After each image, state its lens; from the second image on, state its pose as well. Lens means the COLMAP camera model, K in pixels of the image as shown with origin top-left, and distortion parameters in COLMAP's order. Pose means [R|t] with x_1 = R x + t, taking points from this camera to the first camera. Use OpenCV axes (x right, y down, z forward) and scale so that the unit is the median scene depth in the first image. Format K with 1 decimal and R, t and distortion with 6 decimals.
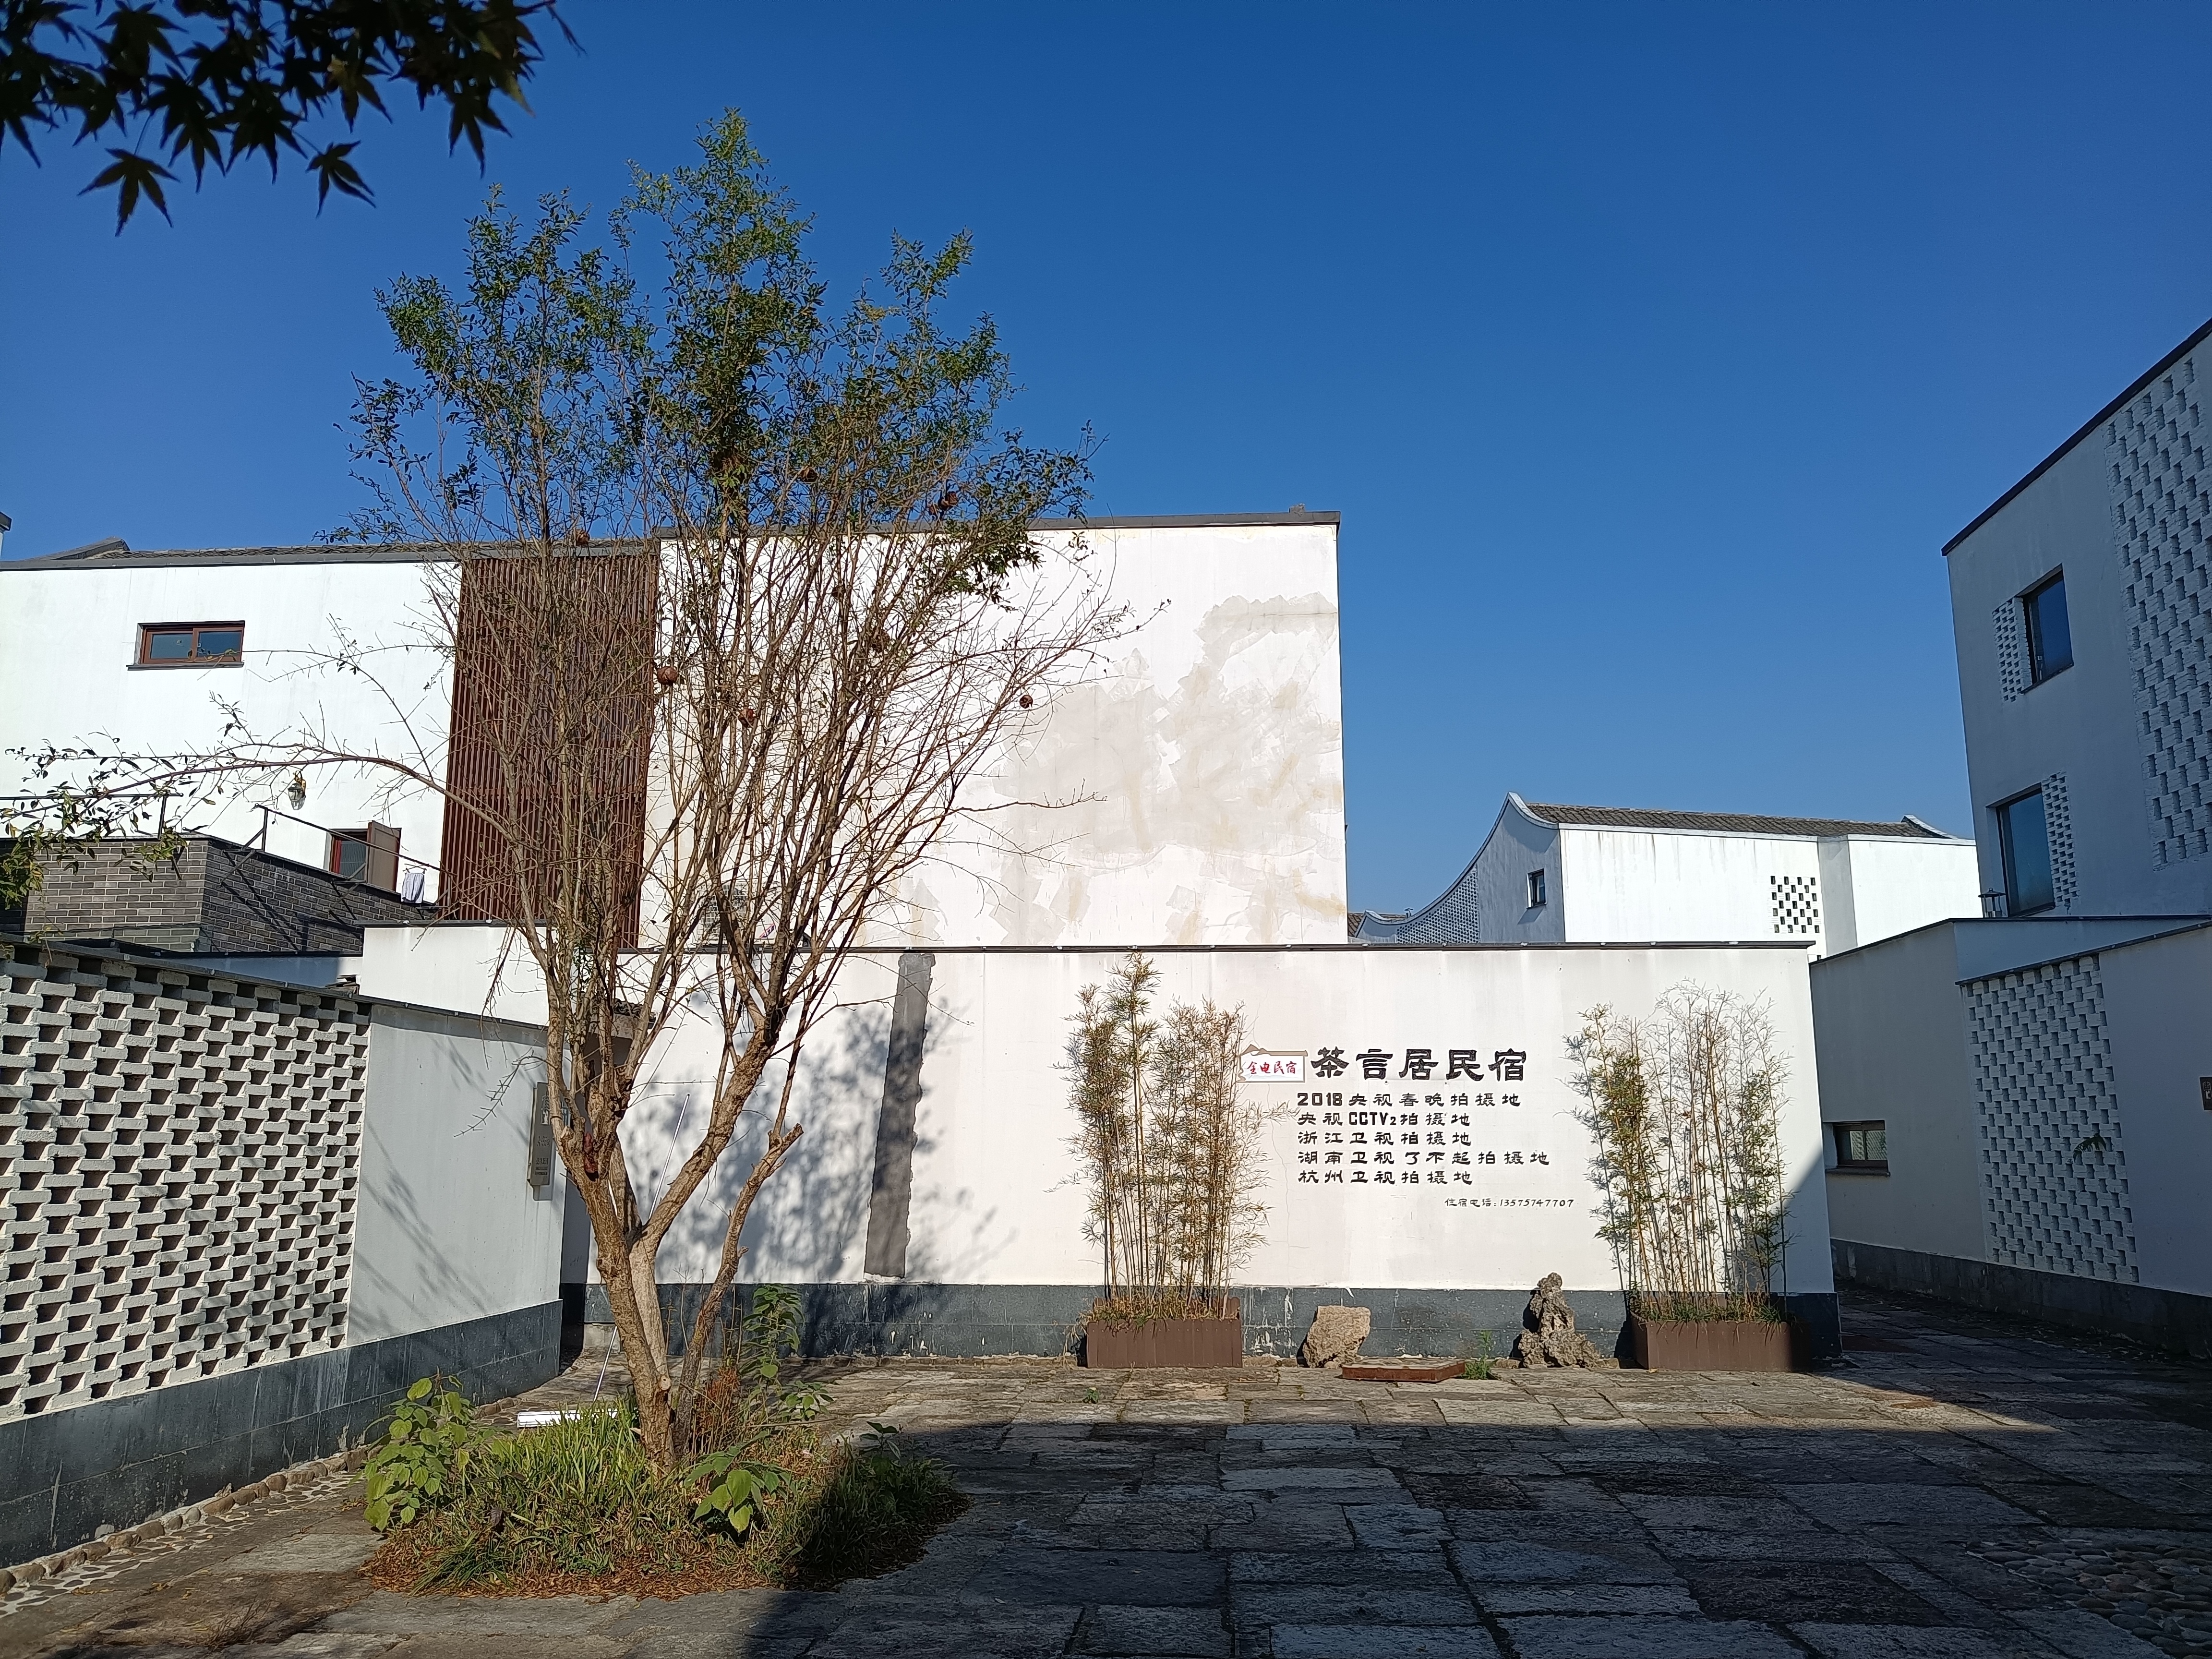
lens RADIAL K [[1688.1, 0, 1106.0], [0, 1688.1, 829.5], [0, 0, 1]] dist [0.027268, -0.043871]
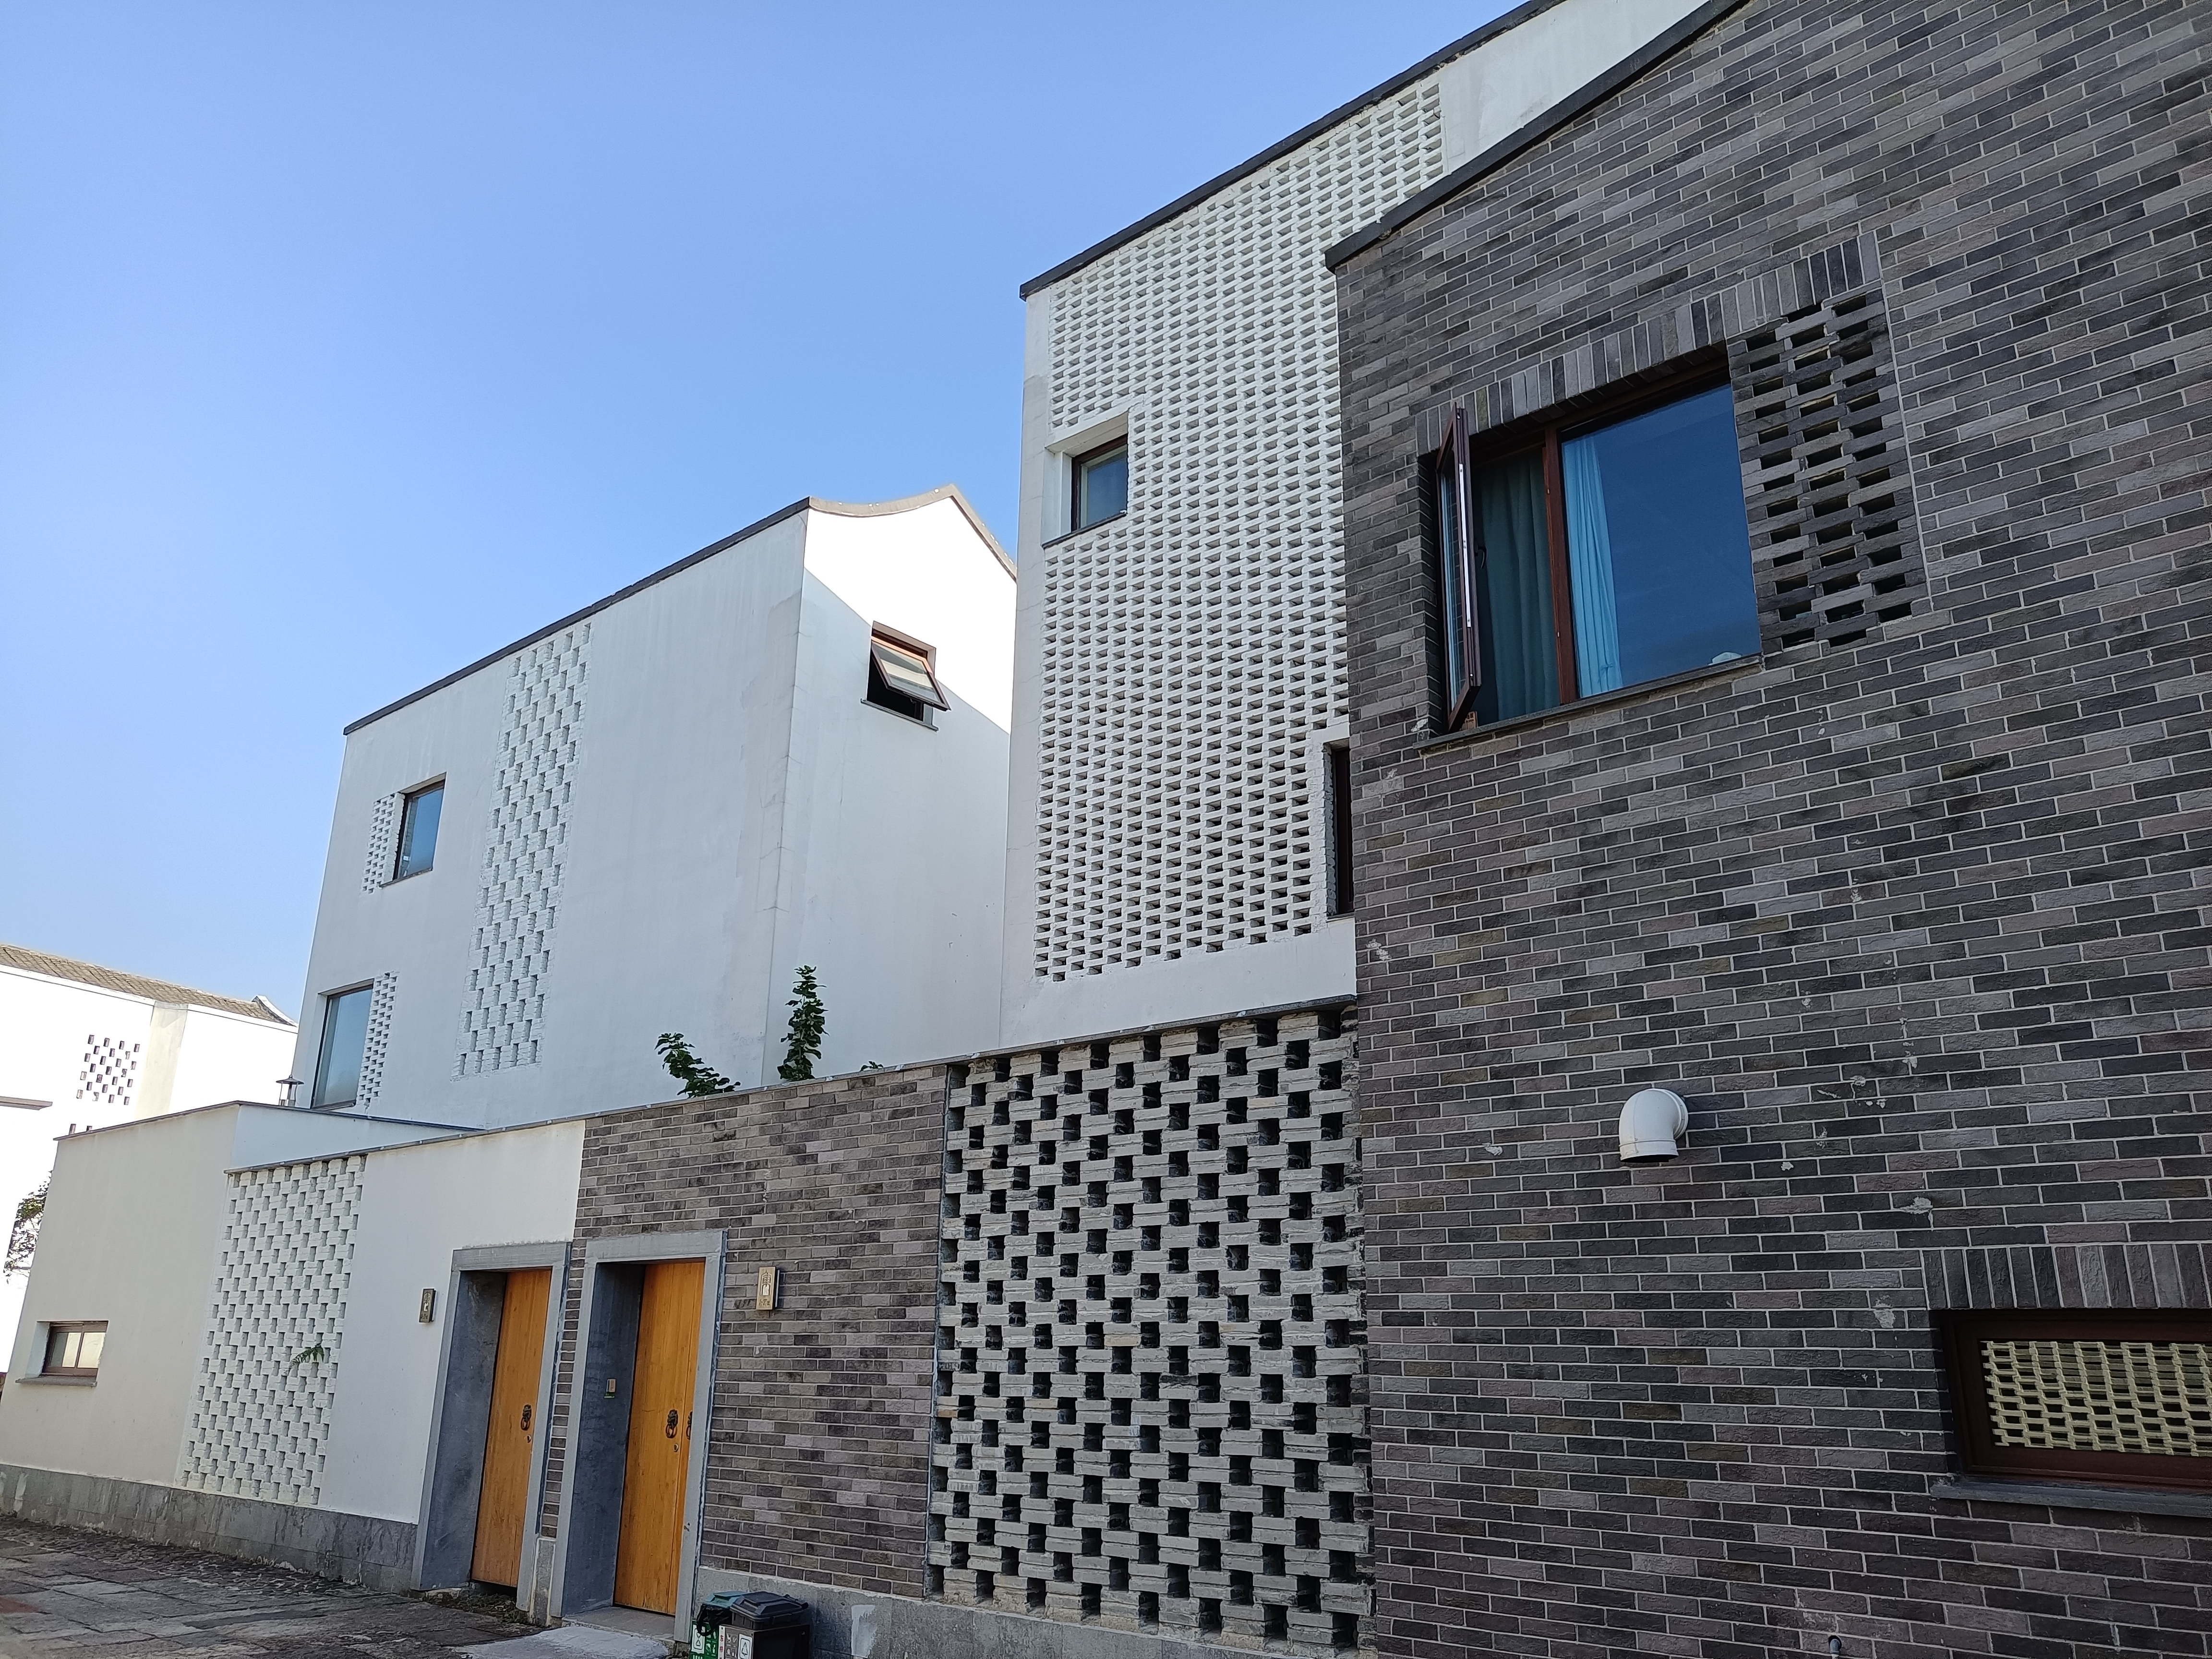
lens RADIAL K [[1688.5, 0, 1106.0], [0, 1688.5, 829.5], [0, 0, 1]] dist [0.005491, 0.063447]
pose [[0.609861, 0.254678, 0.750472, 0.043672], [-0.171187, 0.966936, -0.189025, 0.002815], [-0.773799, -0.013192, 0.633294, 0.035361]]
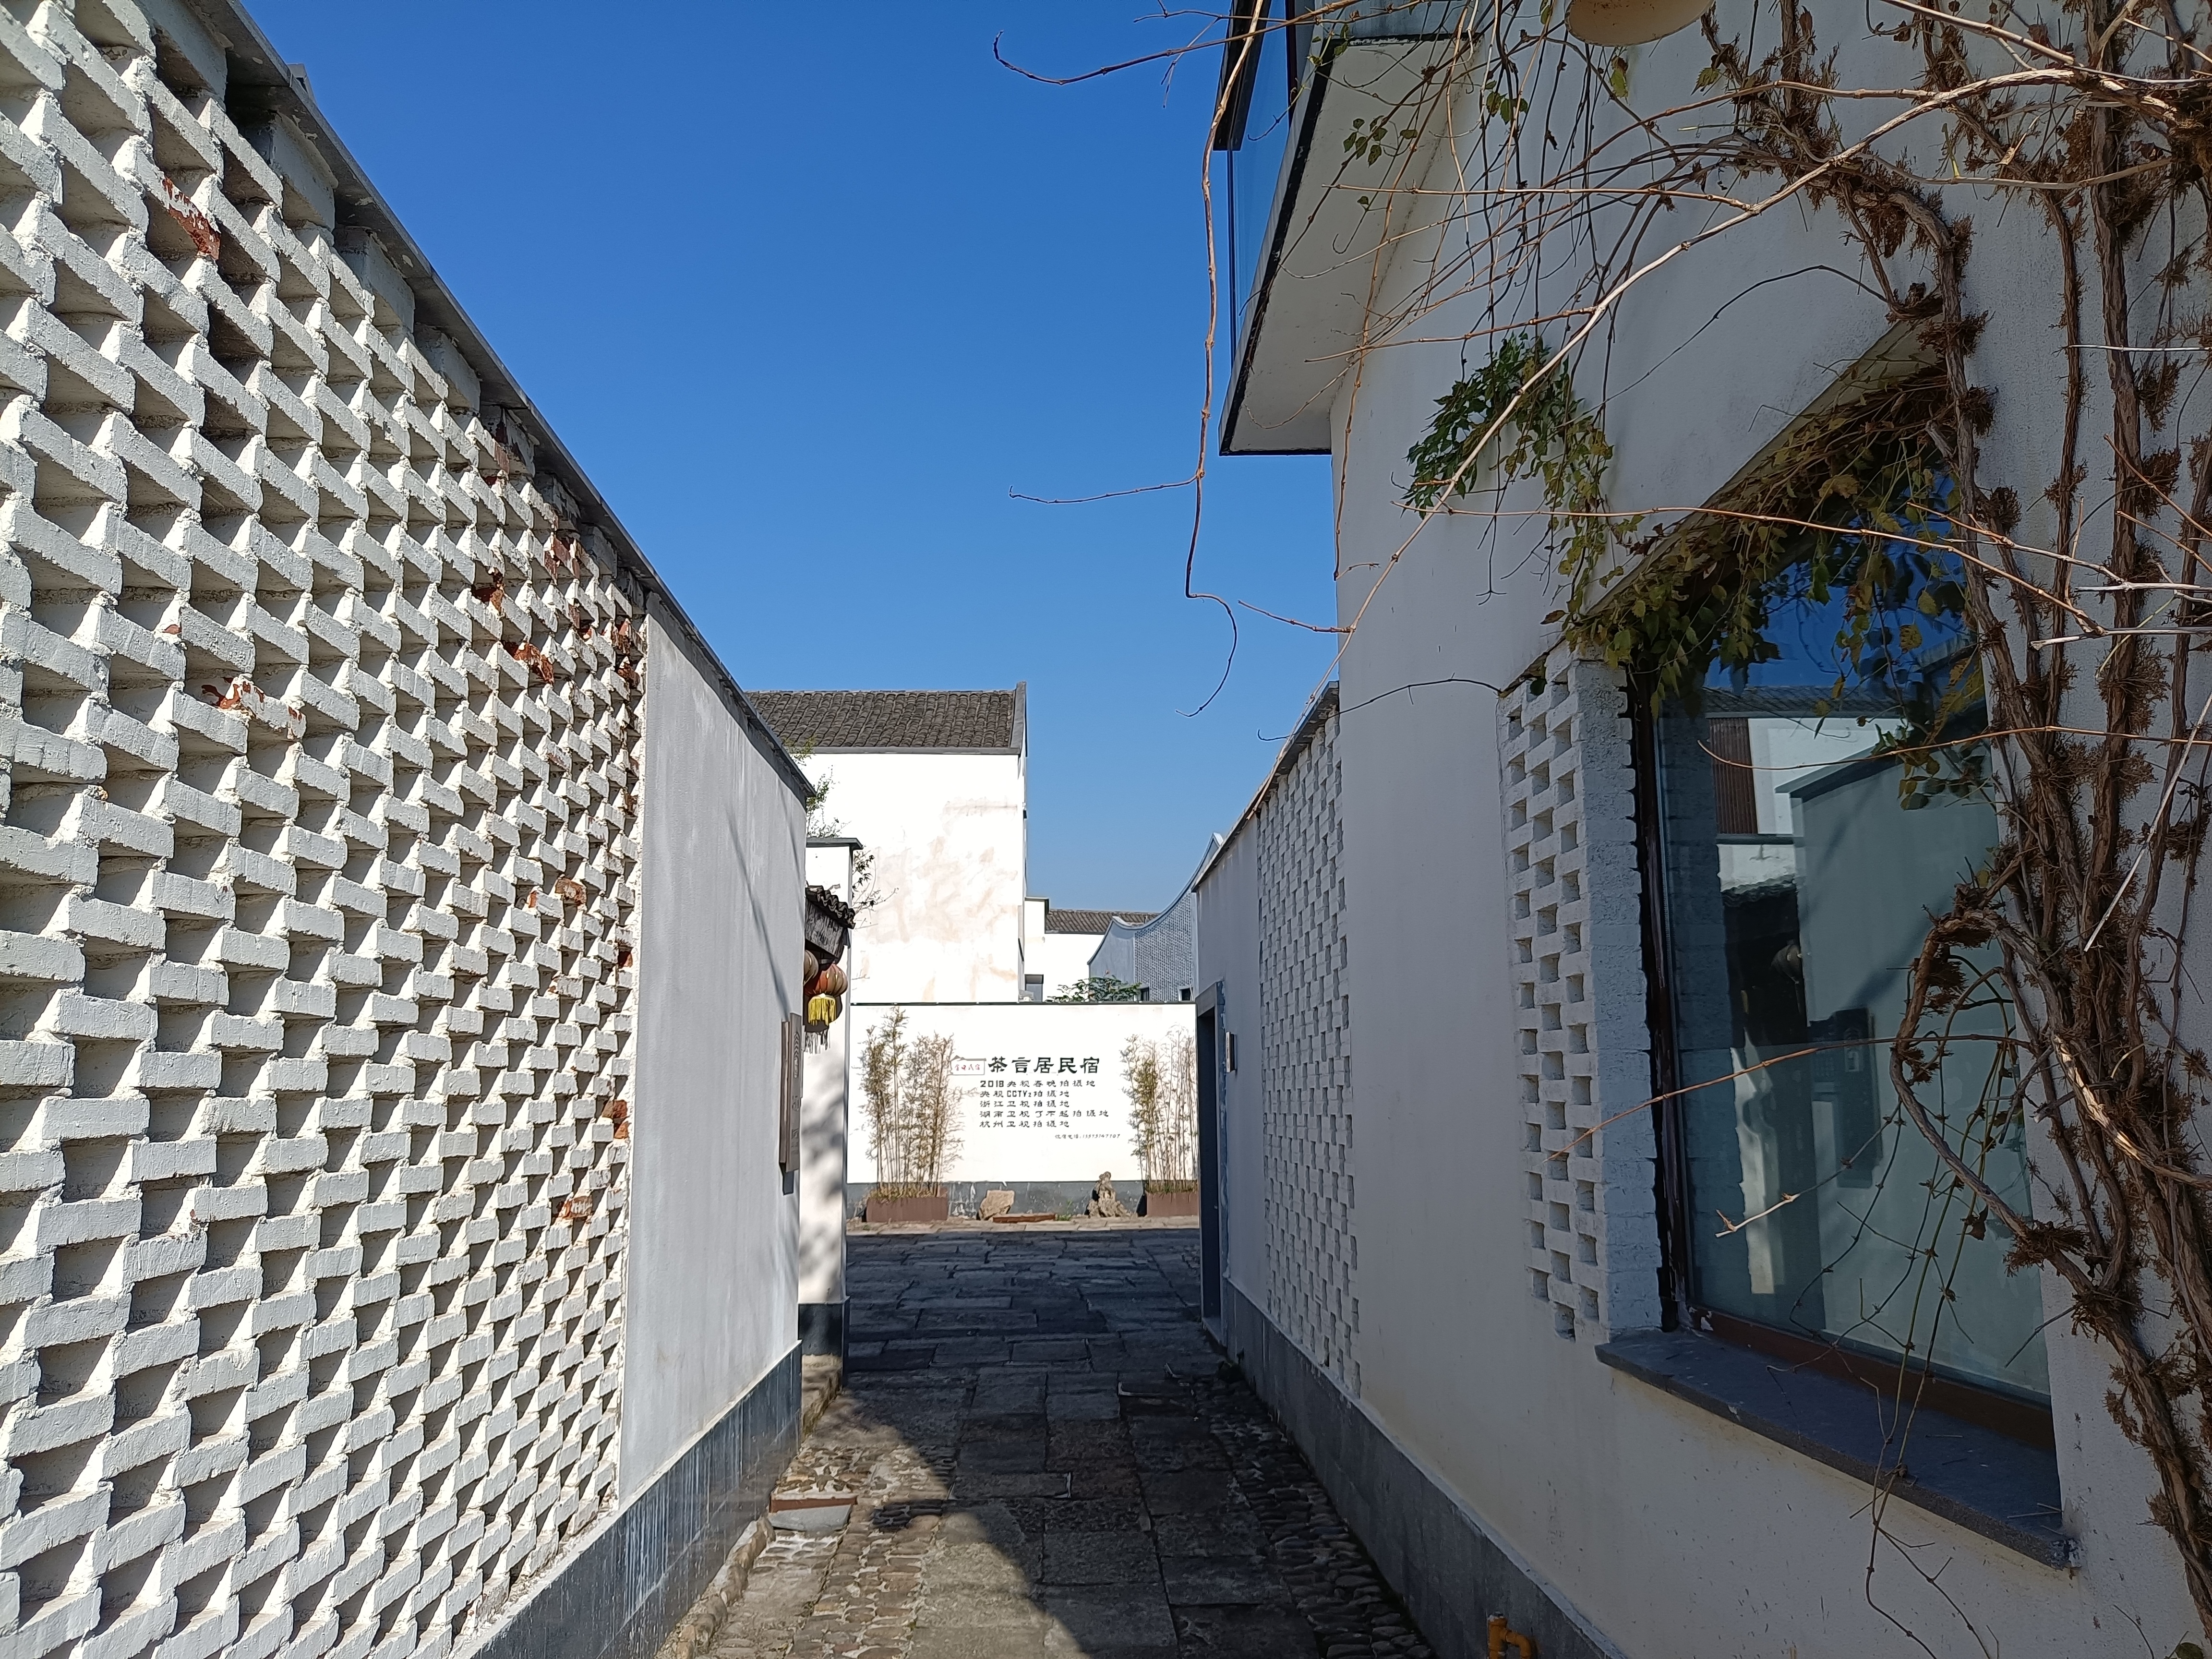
lens RADIAL K [[1688.1, 0, 1106.0], [0, 1688.1, 829.5], [0, 0, 1]] dist [0.027268, -0.043871]
pose [[0.993816, 0.008761, 0.110697, 0.040932], [-0.011354, 0.999675, 0.022812, -0.173912], [-0.110461, -0.023928, 0.993592, -0.910415]]
